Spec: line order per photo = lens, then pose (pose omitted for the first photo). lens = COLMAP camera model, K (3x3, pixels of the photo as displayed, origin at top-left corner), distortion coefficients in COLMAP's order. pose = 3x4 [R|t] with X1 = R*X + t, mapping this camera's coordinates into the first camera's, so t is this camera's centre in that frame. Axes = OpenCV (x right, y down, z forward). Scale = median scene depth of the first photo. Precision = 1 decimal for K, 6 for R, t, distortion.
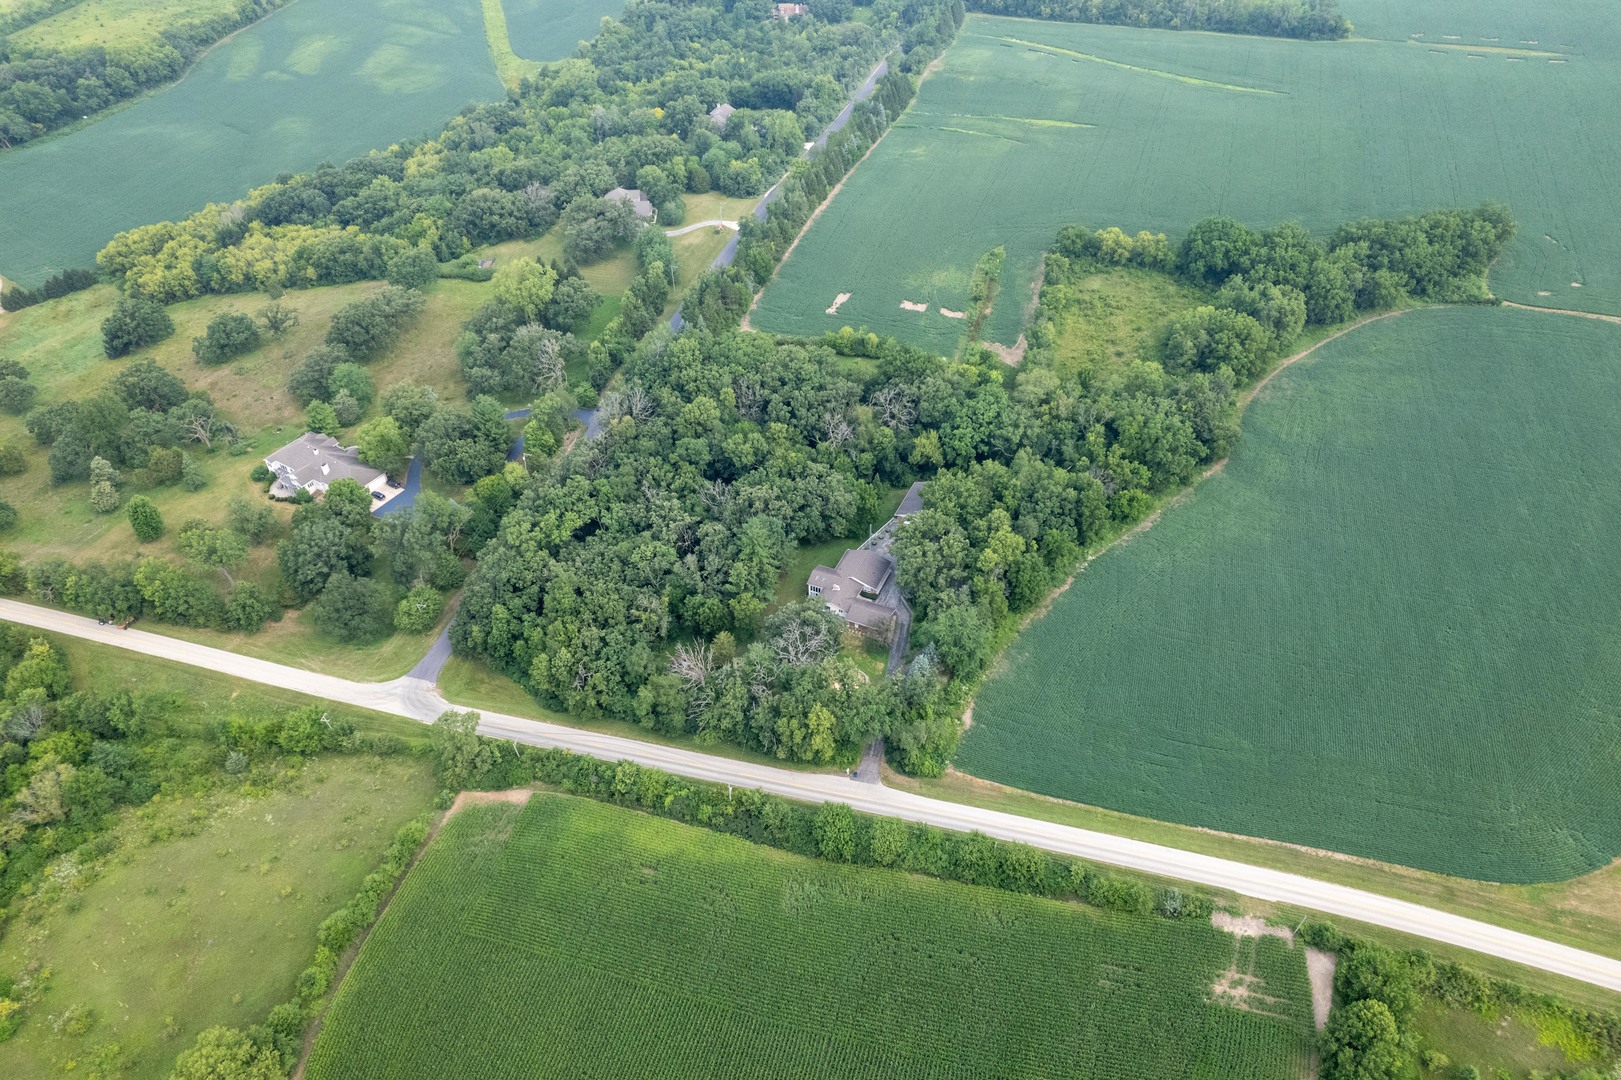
lens RADIAL K [[1035.3, 0, 820.4], [0, 1035.3, 564.4], [0, 0, 1]] dist [-0.082441, 0.075285]
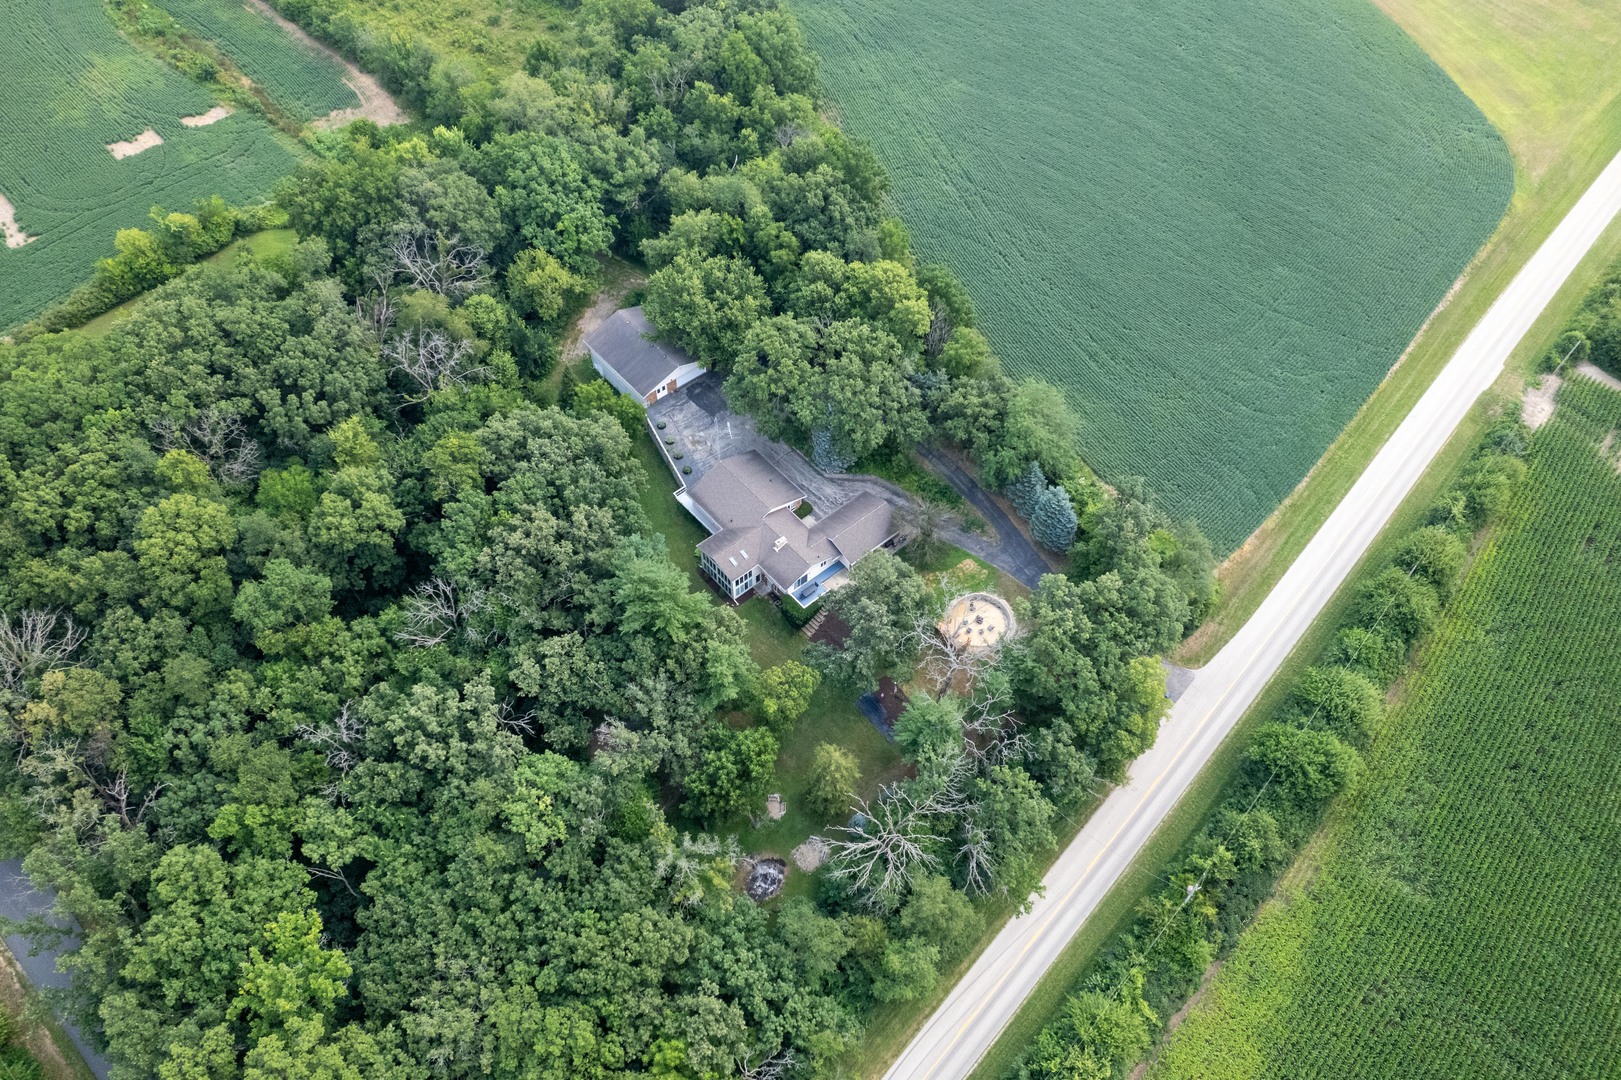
lens RADIAL K [[1035.3, 0, 820.4], [0, 1035.3, 564.4], [0, 0, 1]] dist [-0.082441, 0.075285]
pose [[0.439427, -0.738426, 0.511500, -0.236129], [0.587546, 0.666998, 0.458152, -0.185878], [-0.679480, 0.099206, 0.726956, 0.545700]]
